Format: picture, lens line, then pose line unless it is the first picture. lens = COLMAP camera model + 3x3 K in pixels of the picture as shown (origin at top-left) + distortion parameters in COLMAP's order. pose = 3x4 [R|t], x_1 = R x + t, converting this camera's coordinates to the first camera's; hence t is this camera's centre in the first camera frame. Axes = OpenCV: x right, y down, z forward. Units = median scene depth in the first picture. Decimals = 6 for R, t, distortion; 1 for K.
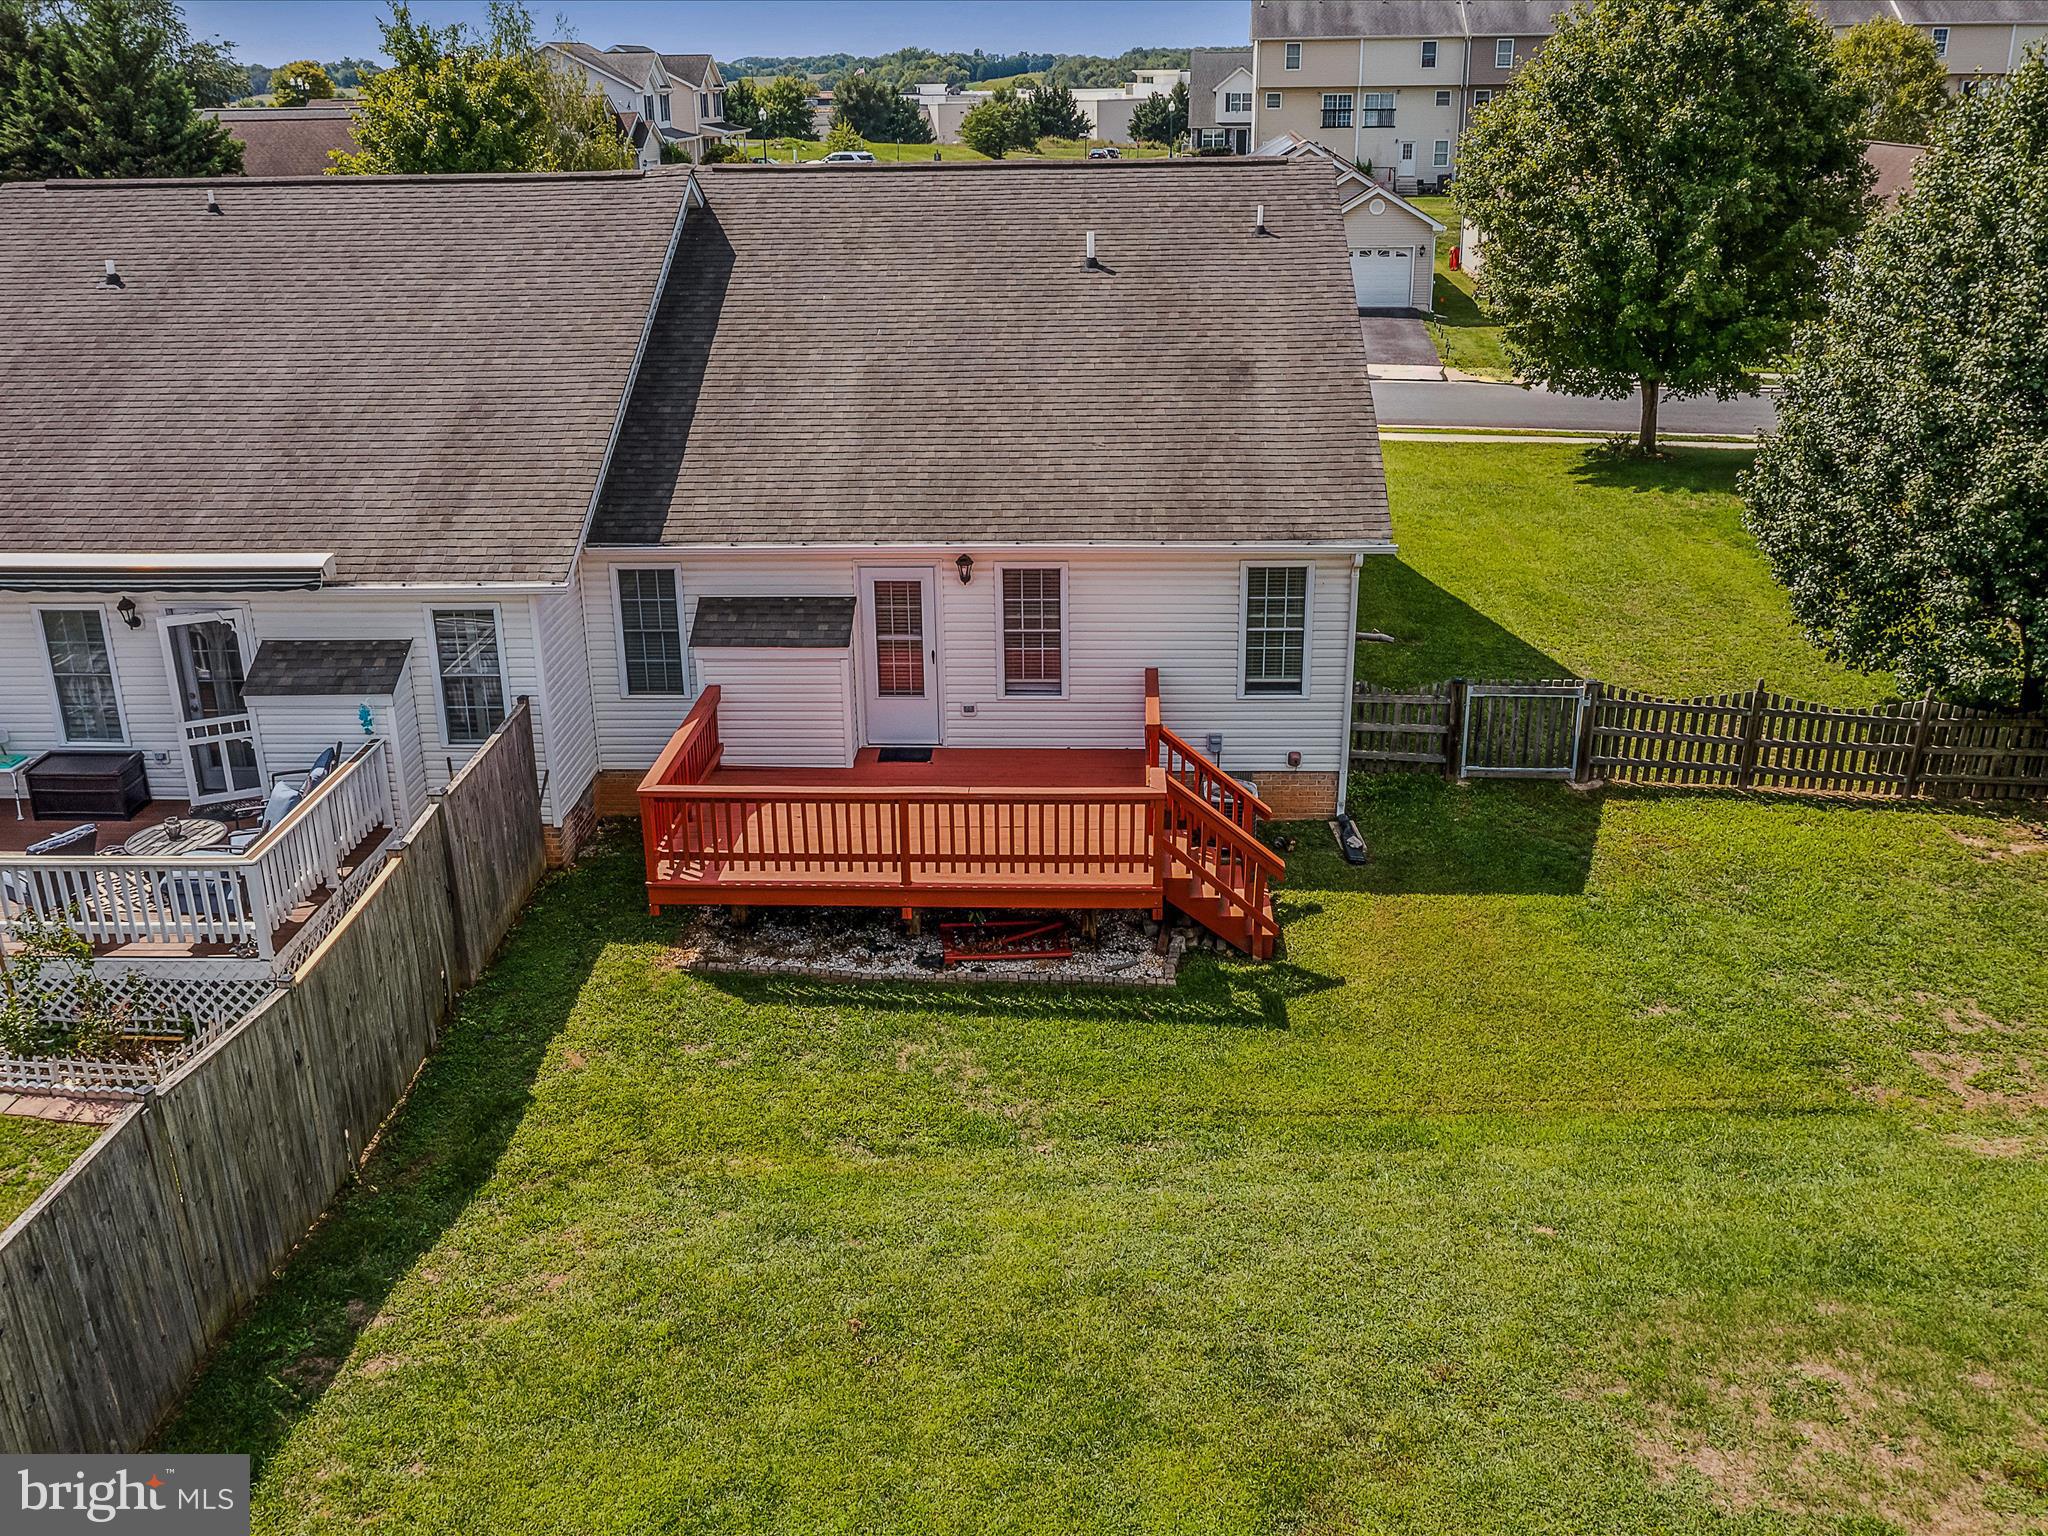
lens RADIAL K [[1834.3, 0, 986.1], [0, 1834.3, 771.3], [0, 0, 1]] dist [-0.005963, -0.002695]
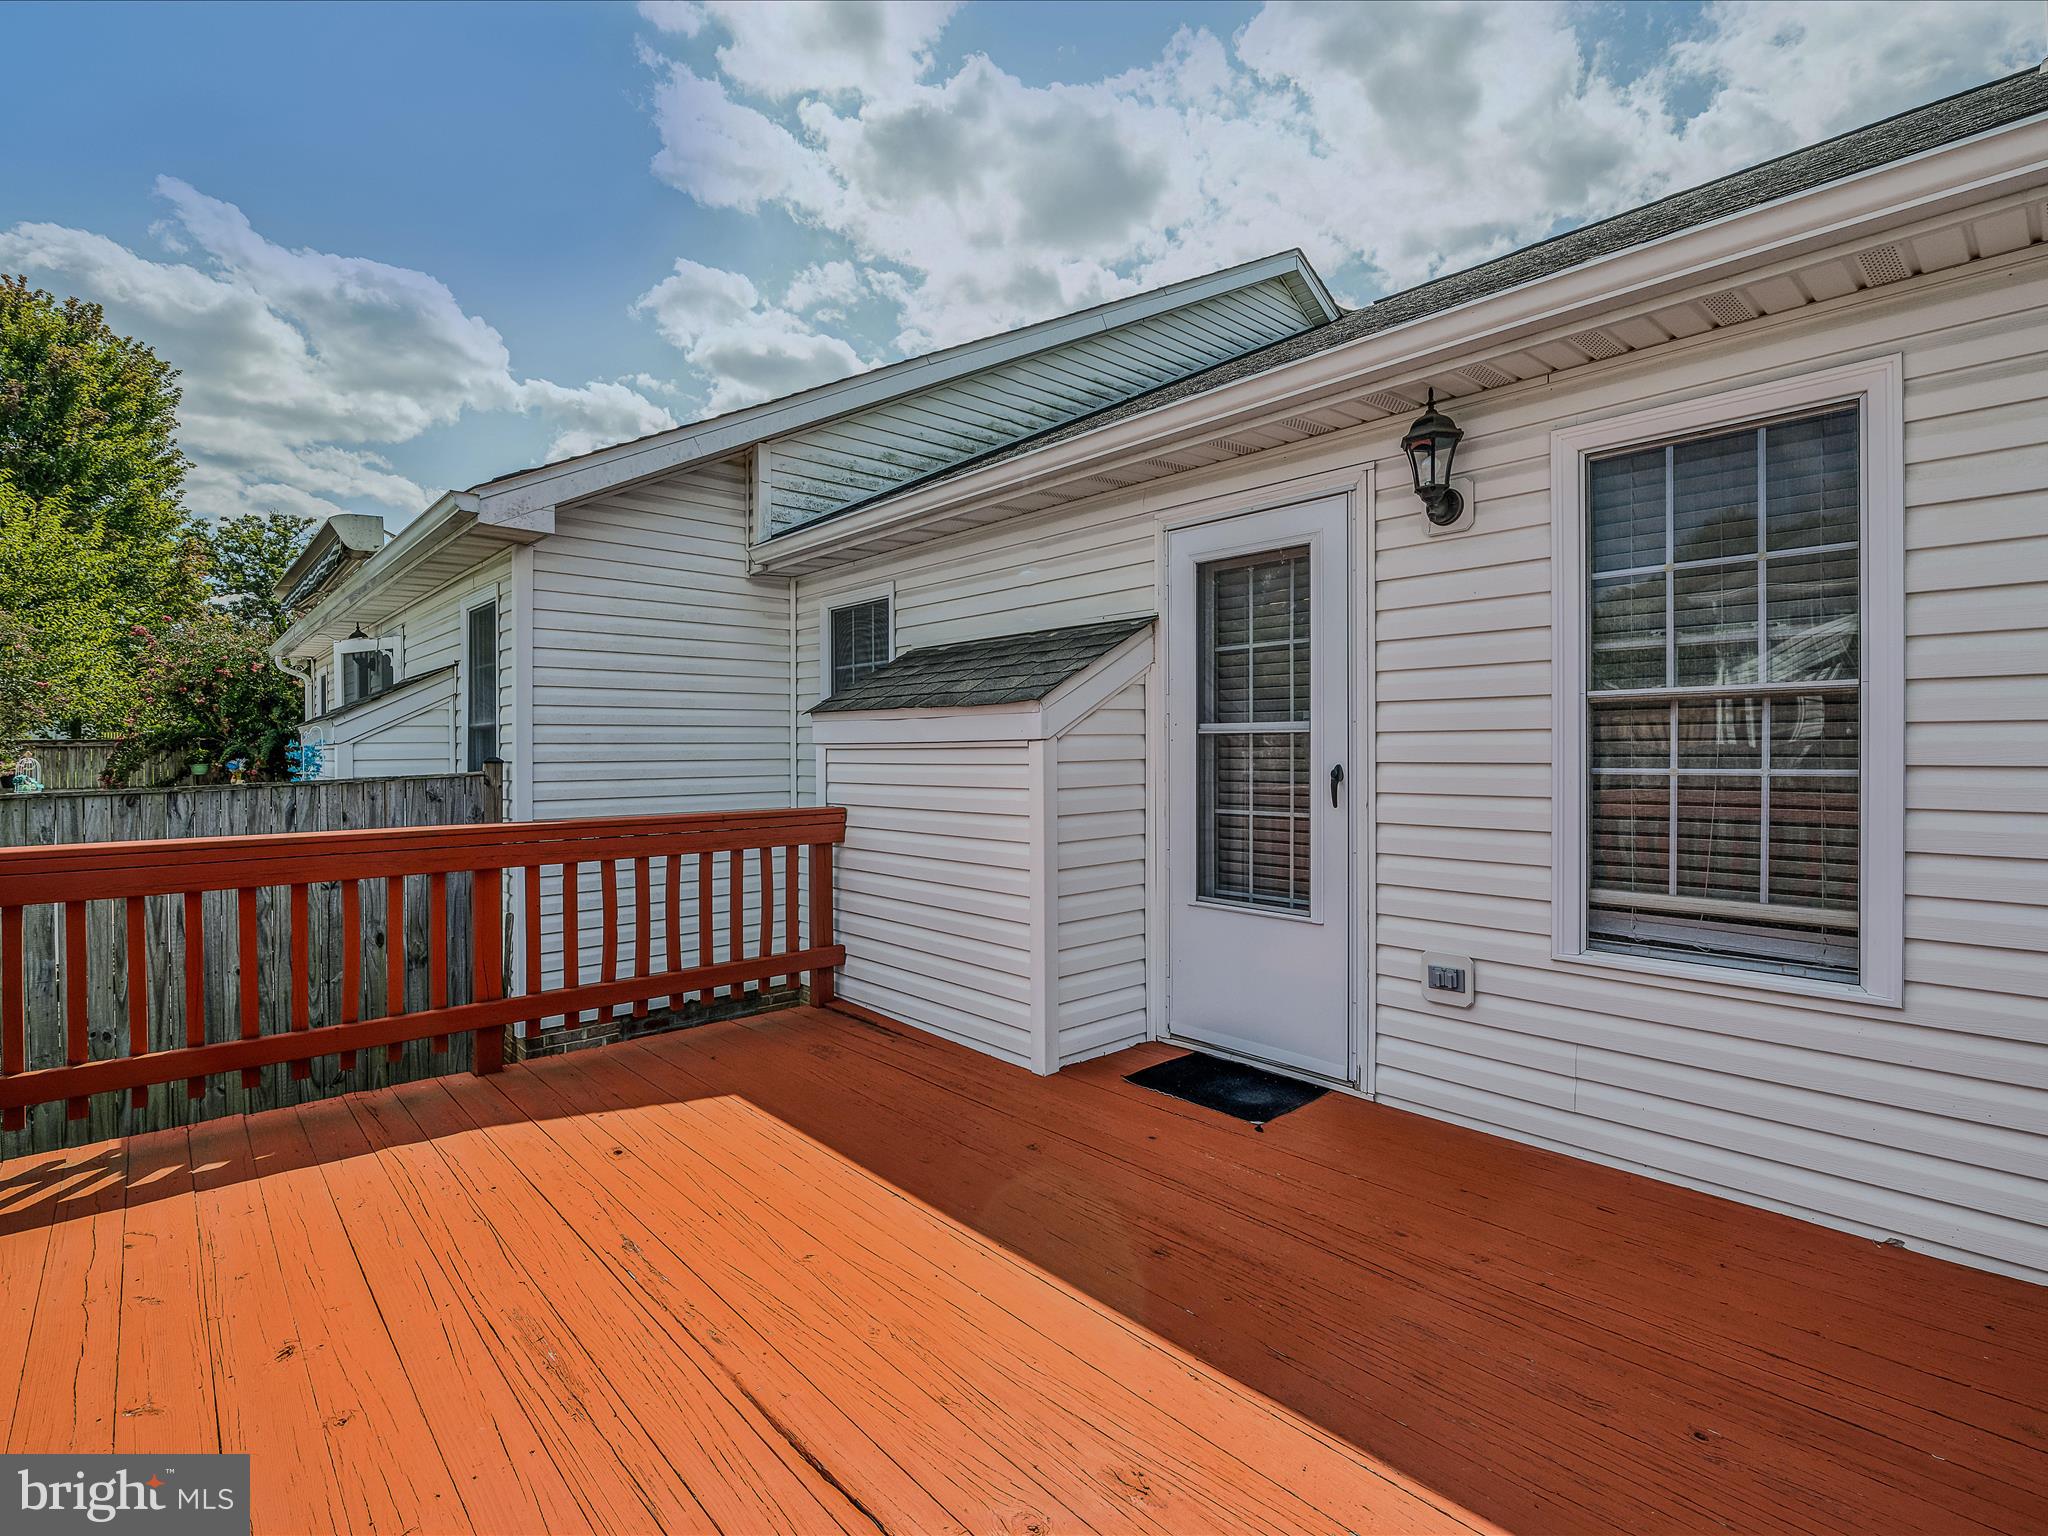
lens RADIAL K [[994.2, 0, 1043.4], [0, 994.2, 764.9], [0, 0, 1]] dist [-0.003989, -0.001218]
pose [[0.718852, 0.027175, -0.694632, 0.053349], [-0.248259, 0.943379, -0.220009, -0.015900], [0.649322, 0.330603, 0.684896, 0.851905]]
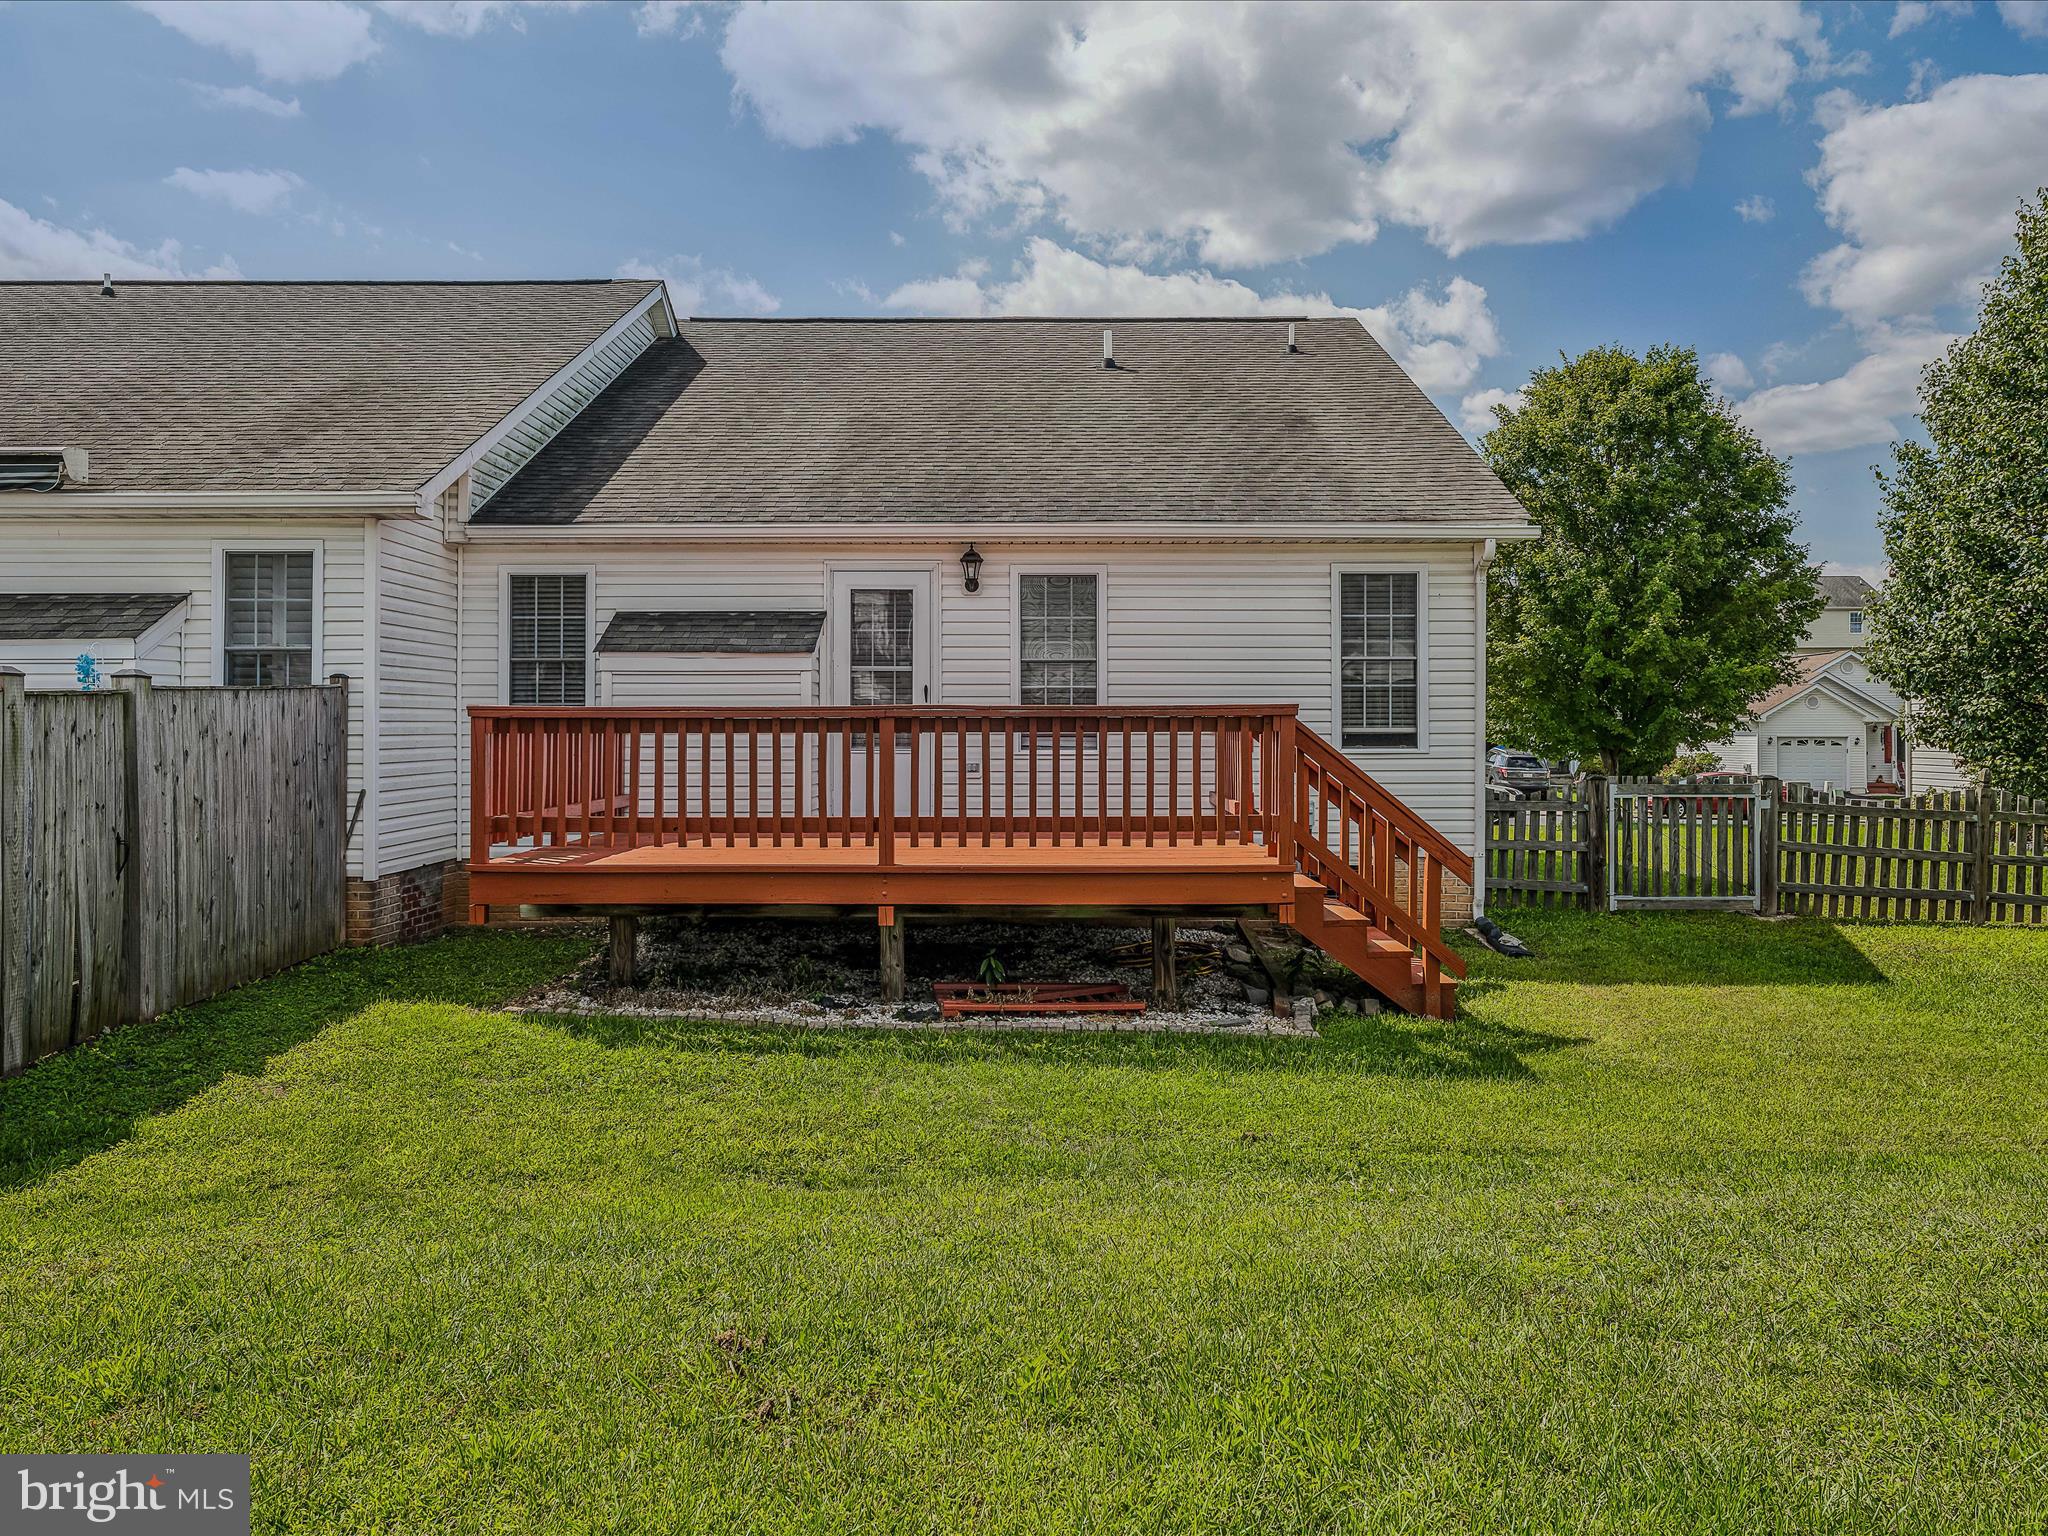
lens RADIAL K [[1565.9, 0, 1027.5], [0, 1565.9, 711.4], [0, 0, 1]] dist [0.009410, -0.001225]
pose [[0.998437, 0.020335, 0.052060, -0.020720], [-0.000287, 0.933315, -0.359058, 0.174029], [-0.055890, 0.358482, 0.931862, 0.406588]]
